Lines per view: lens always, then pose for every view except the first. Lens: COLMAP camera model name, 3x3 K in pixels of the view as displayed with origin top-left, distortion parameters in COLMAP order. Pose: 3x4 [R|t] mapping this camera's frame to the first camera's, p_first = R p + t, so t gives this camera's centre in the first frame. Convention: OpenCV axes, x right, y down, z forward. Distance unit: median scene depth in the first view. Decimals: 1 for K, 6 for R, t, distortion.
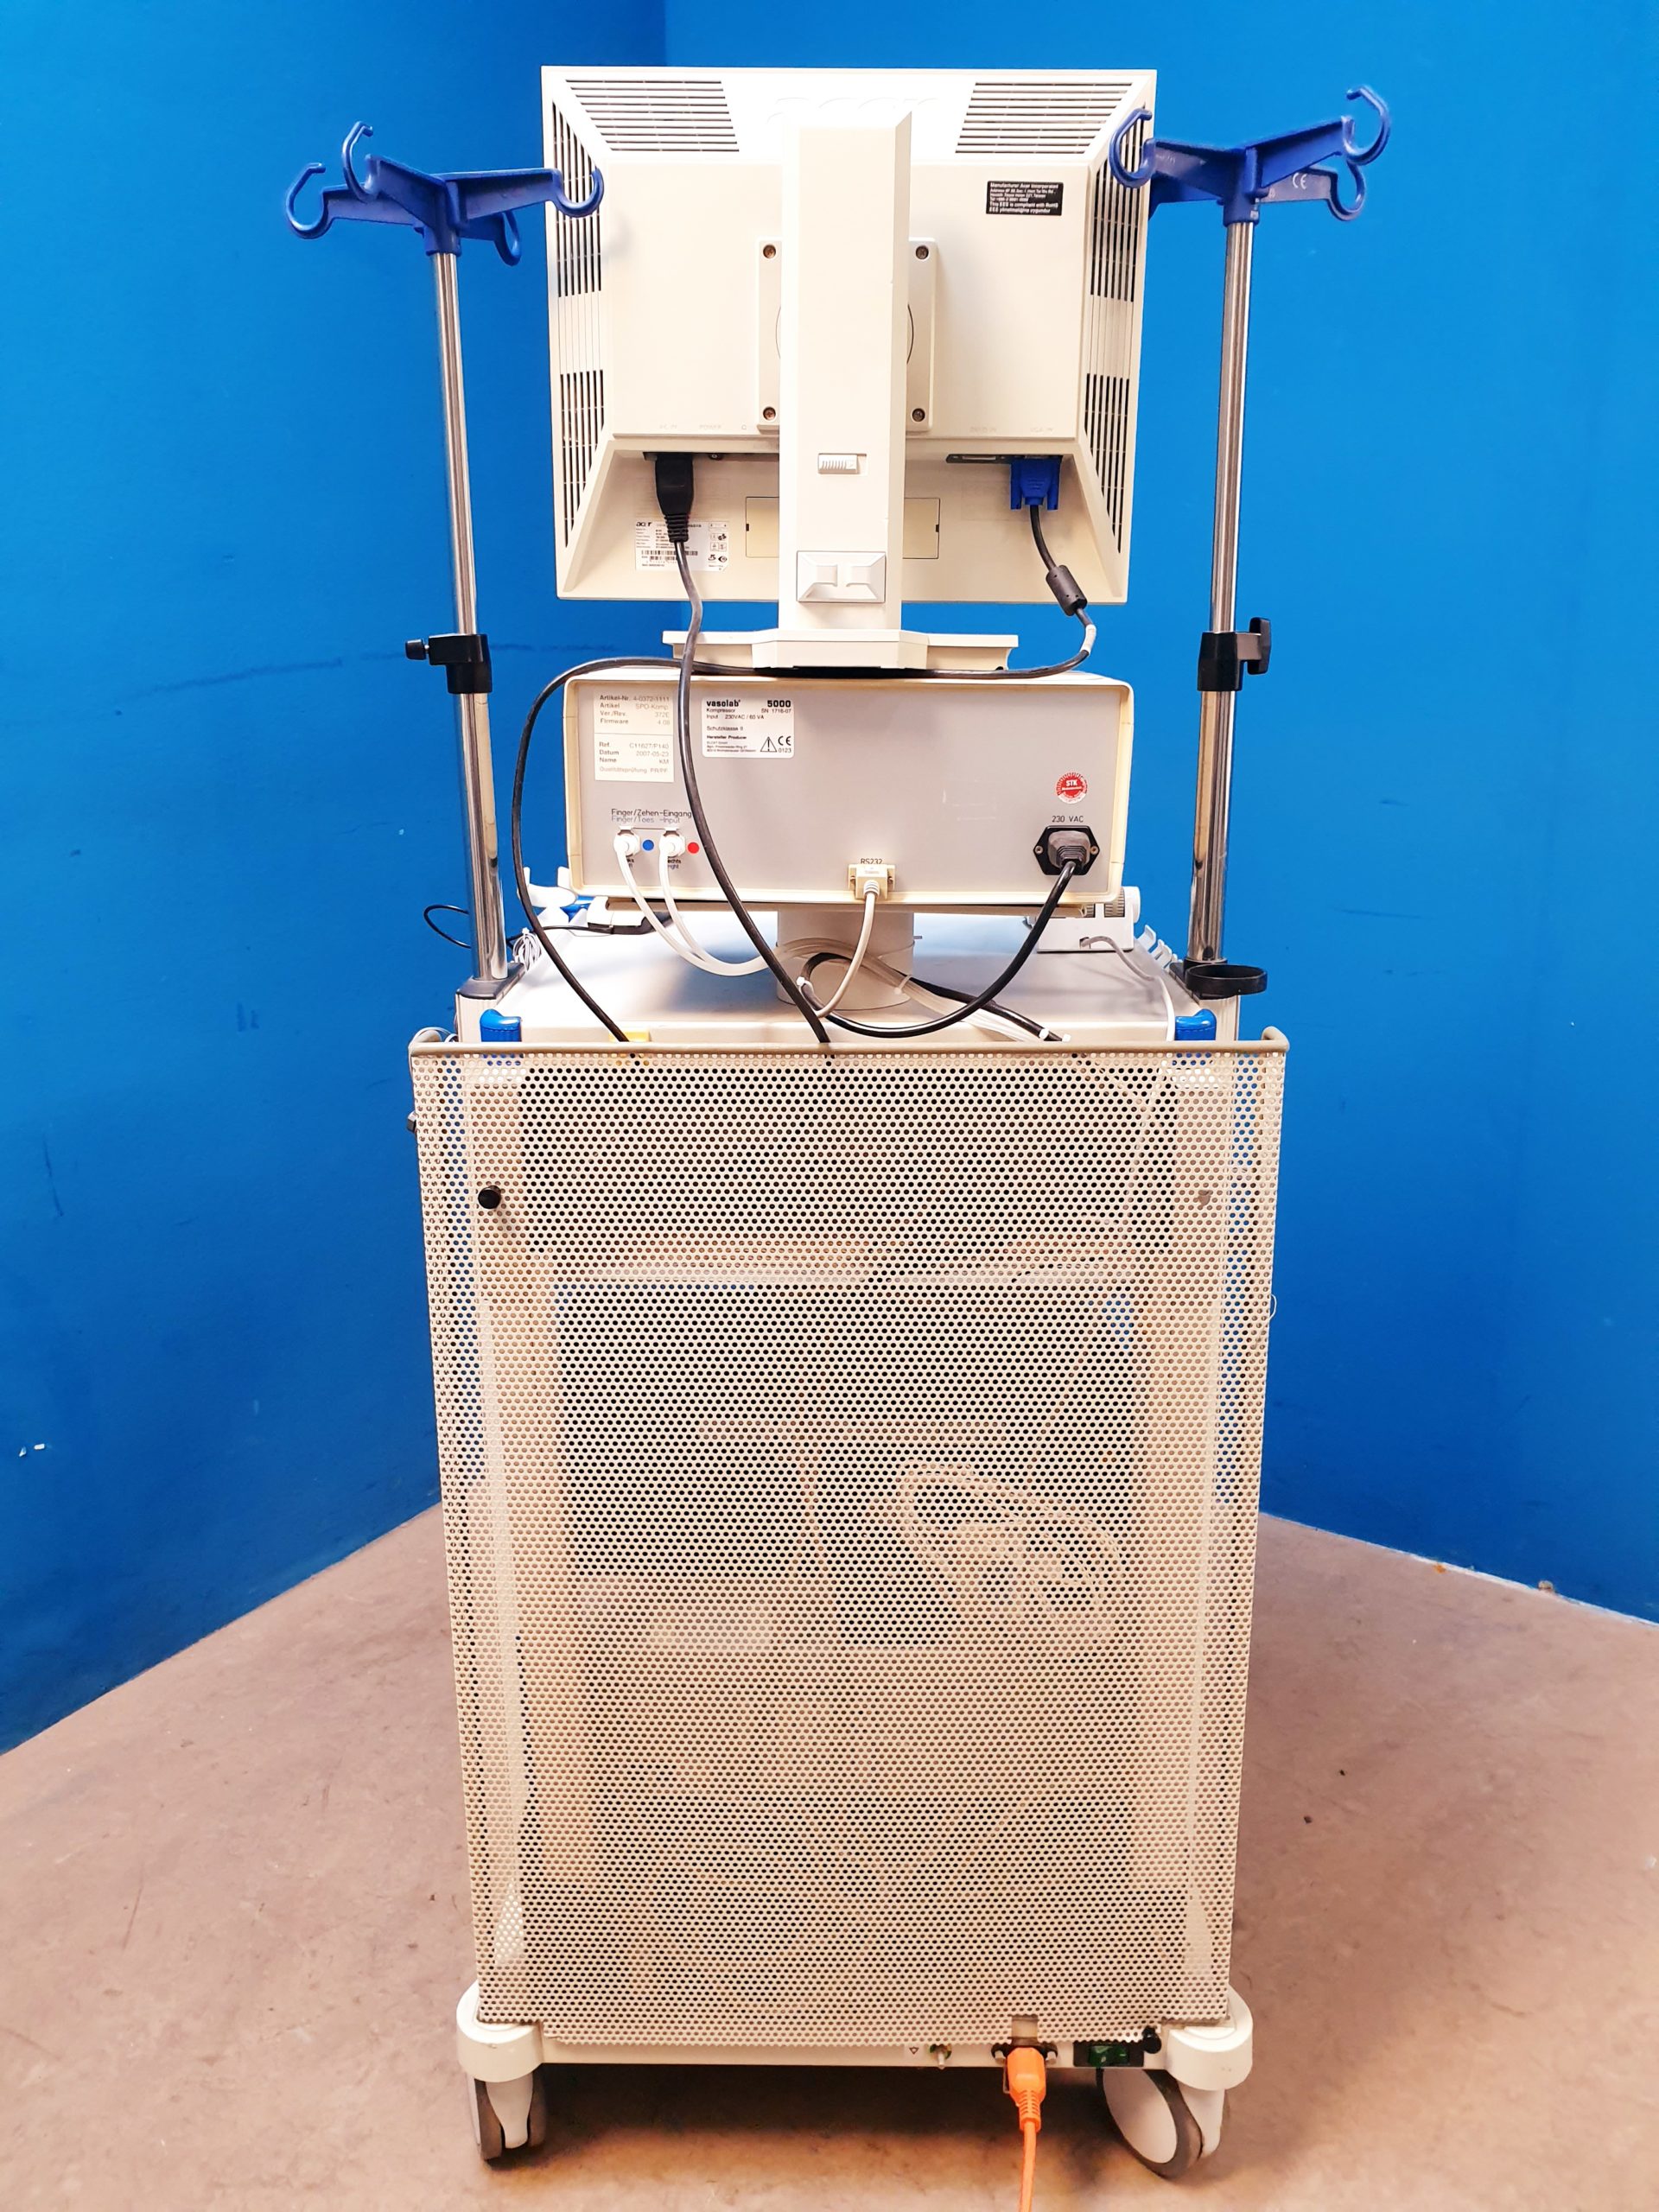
lens RADIAL K [[1728.0, 0, 829.5], [0, 1728.0, 1106.0], [0, 0, 1]] dist [-0.064383, 0.112089]
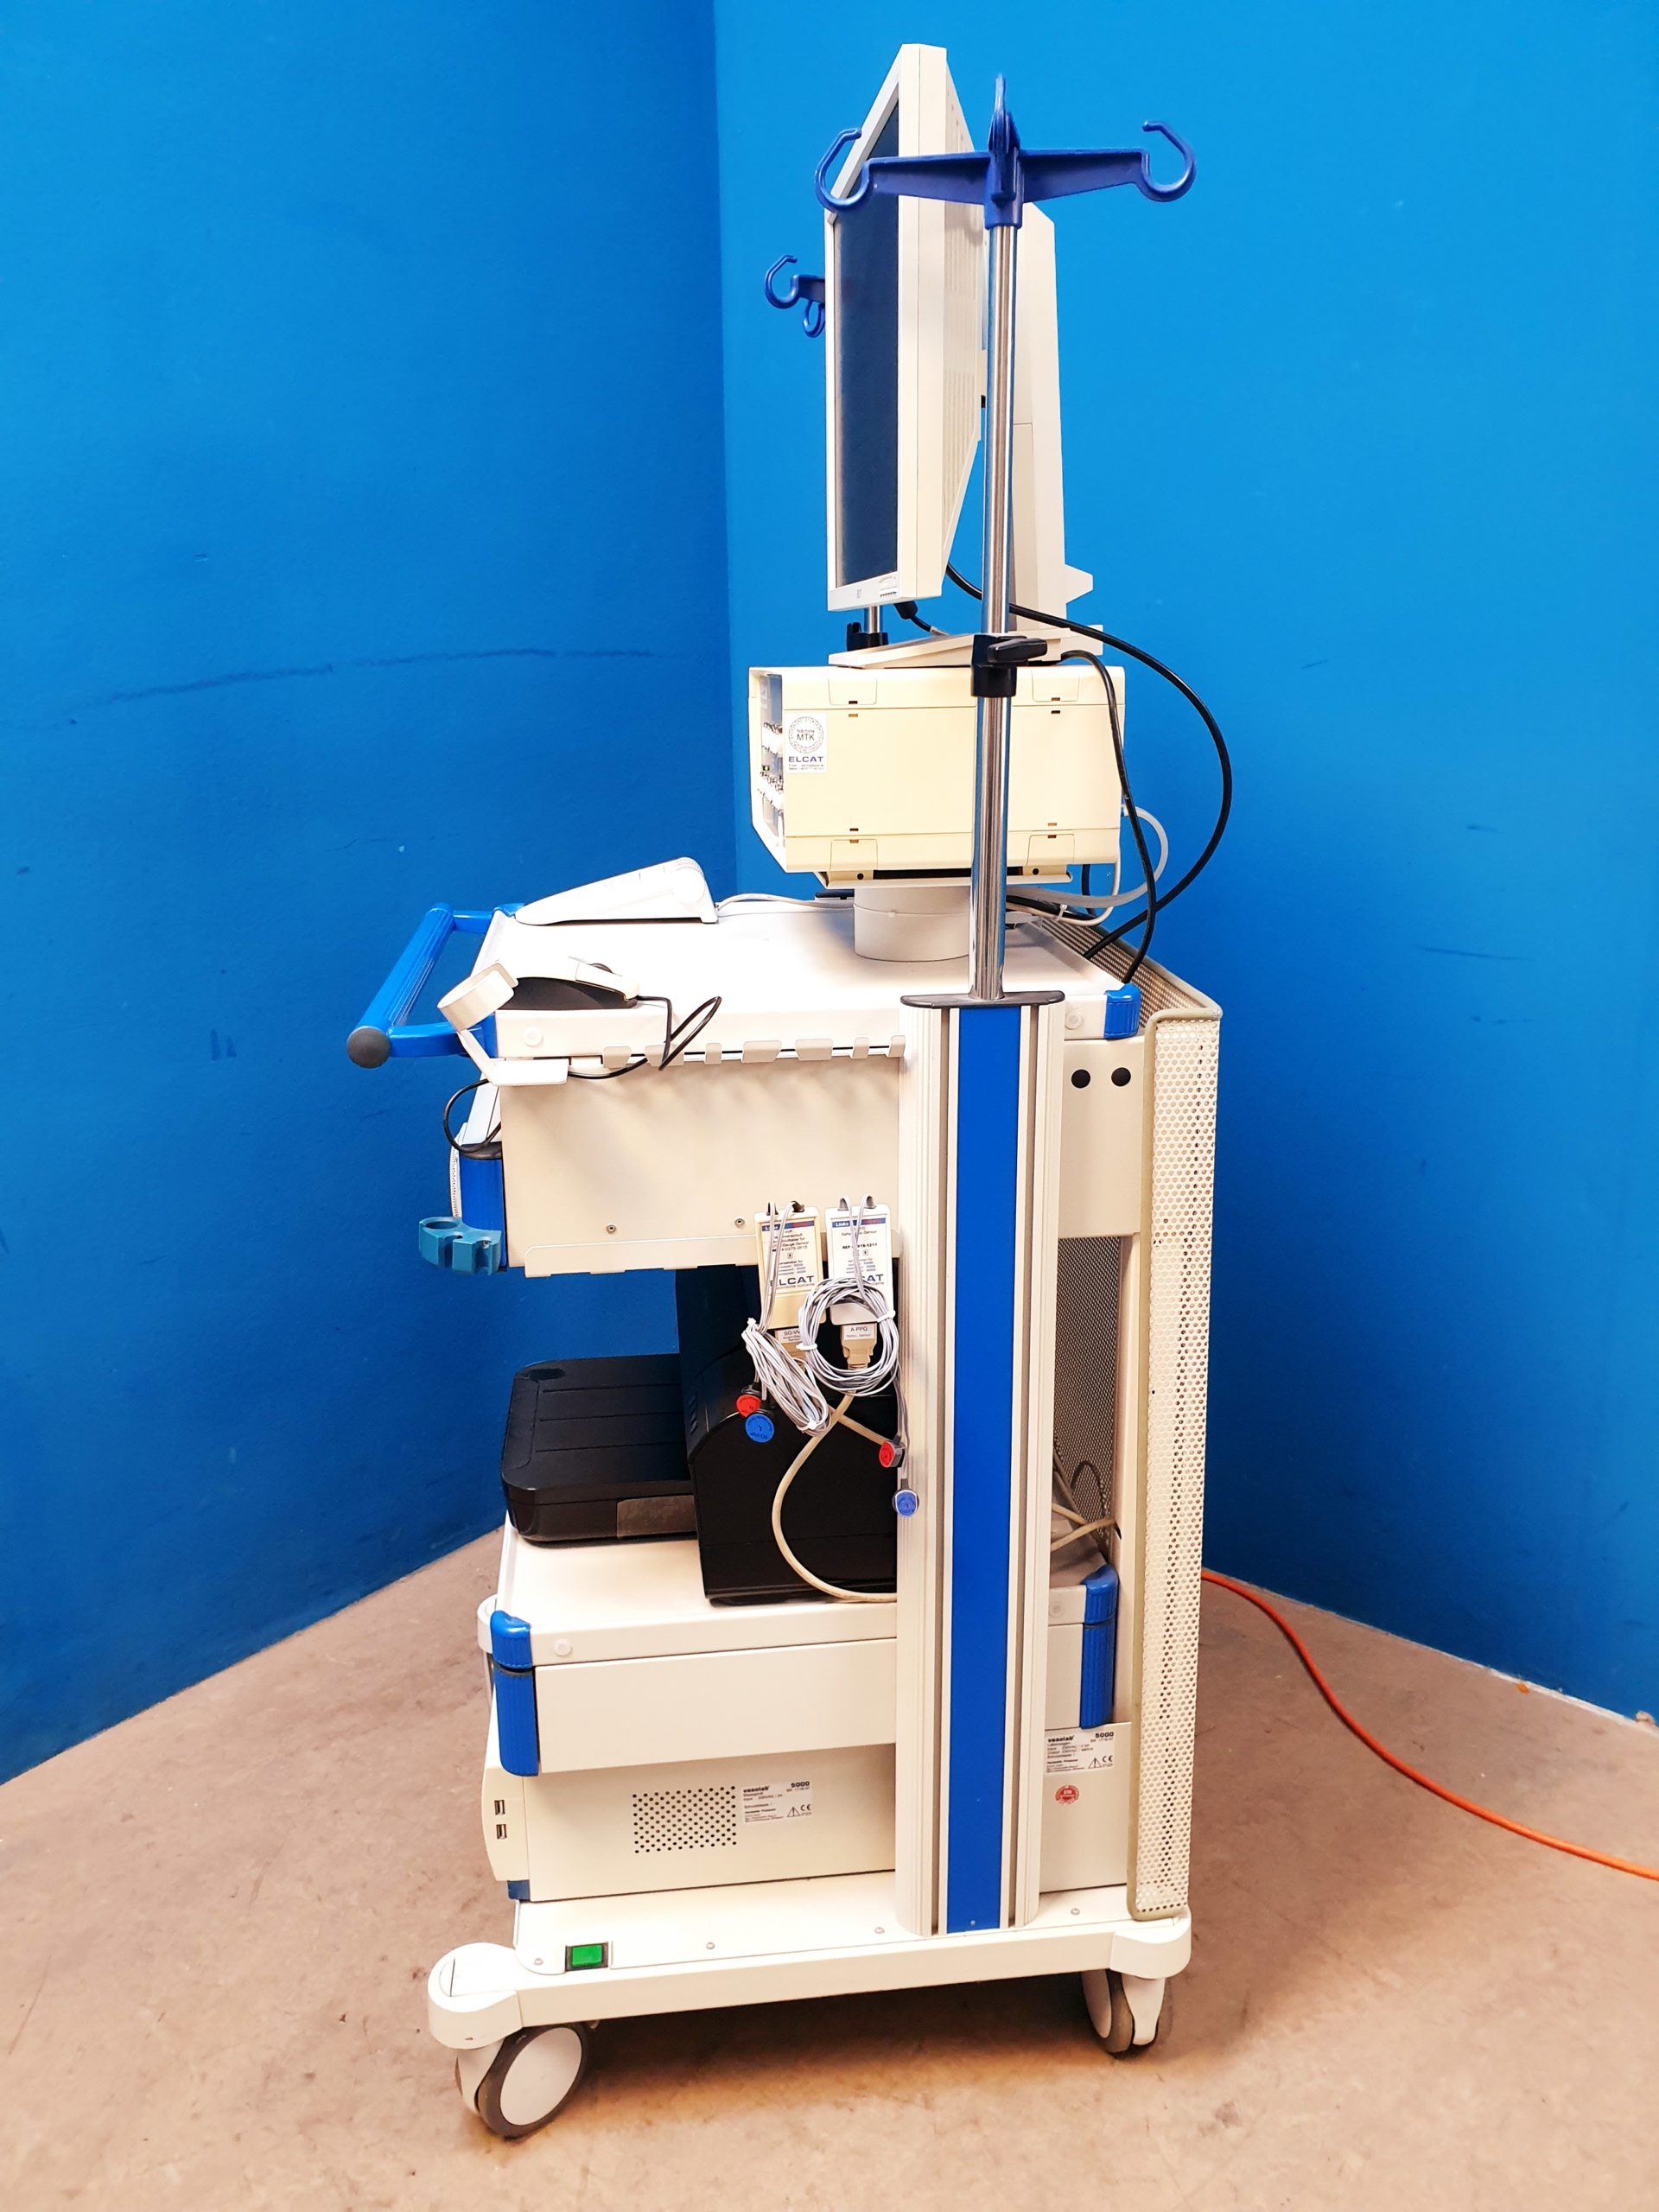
lens RADIAL K [[1710.2, 0, 853.7], [0, 1710.2, 1115.2], [0, 0, 1]] dist [0.002637, 0.006444]
pose [[0.995793, 0.024647, -0.088257, 0.099470], [-0.024461, 0.999696, 0.003186, -0.027155], [0.088308, -0.001014, 0.996093, 0.102647]]
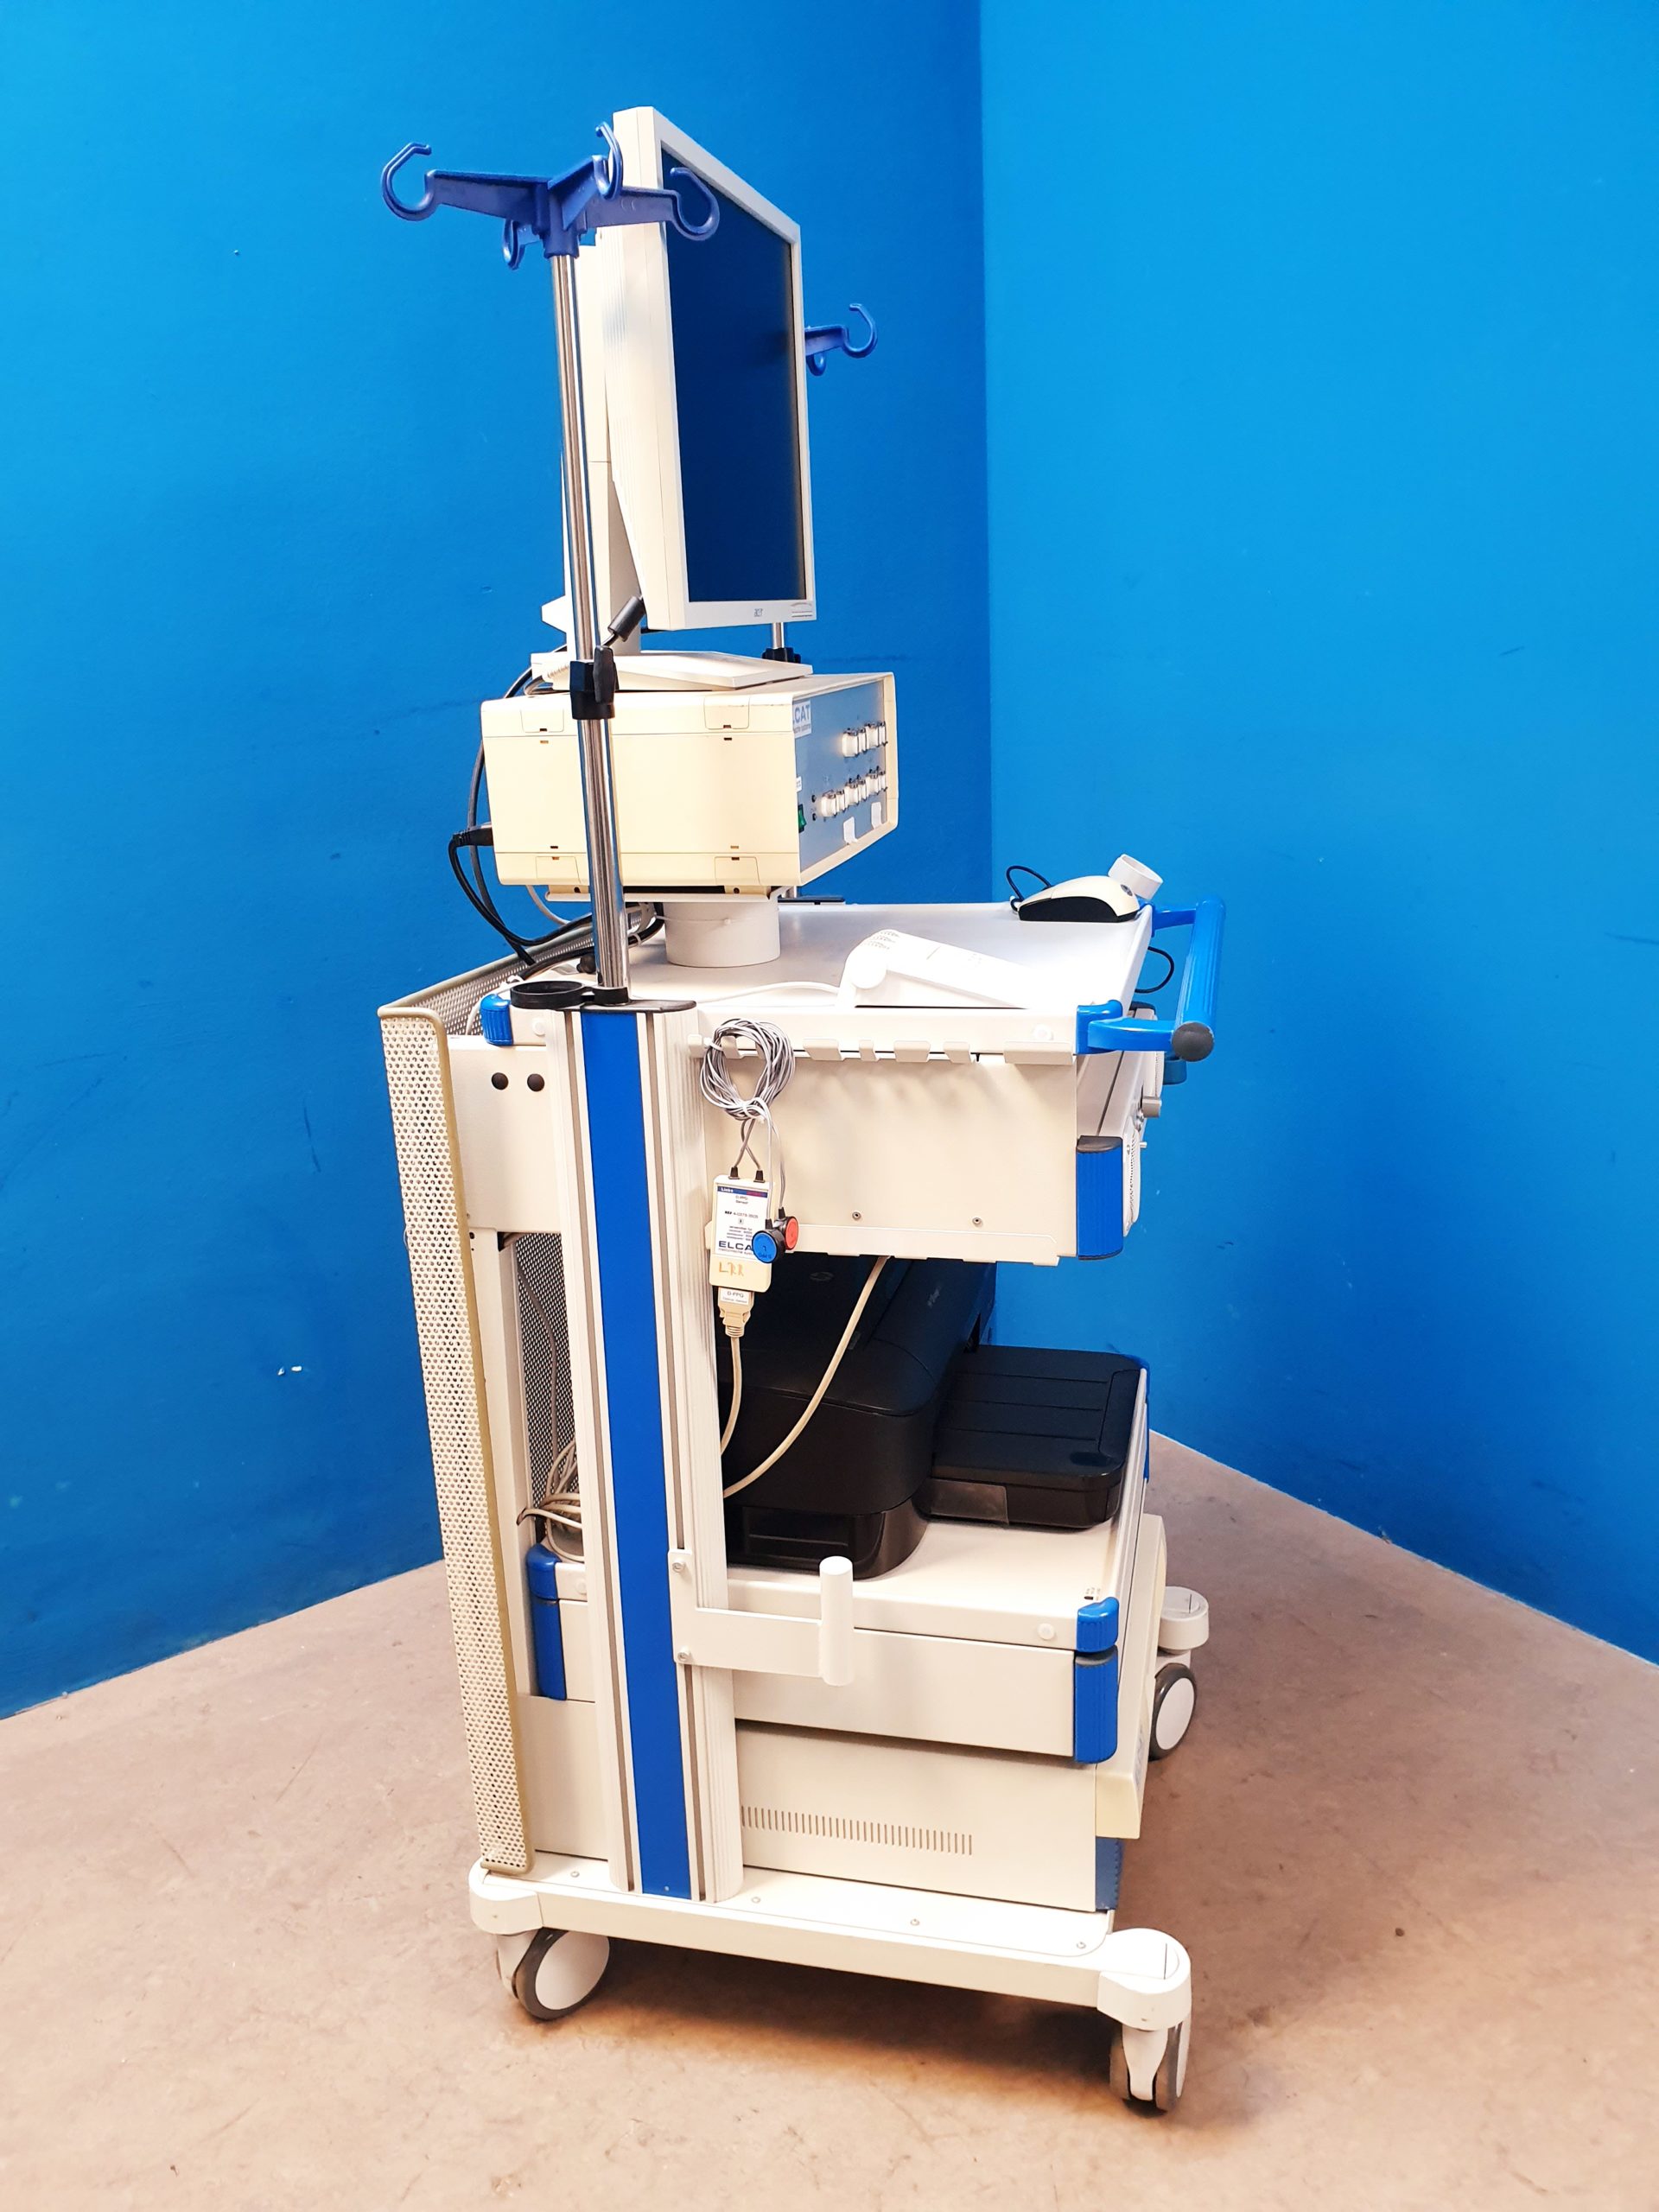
lens RADIAL K [[1731.4, 0, 823.2], [0, 1731.4, 1144.3], [0, 0, 1]] dist [-0.015952, 0.035532]
pose [[0.932972, 0.068468, -0.353377, 0.281976], [-0.059923, 0.997586, 0.035078, -0.015622], [0.354925, -0.011552, 0.934823, 0.033699]]
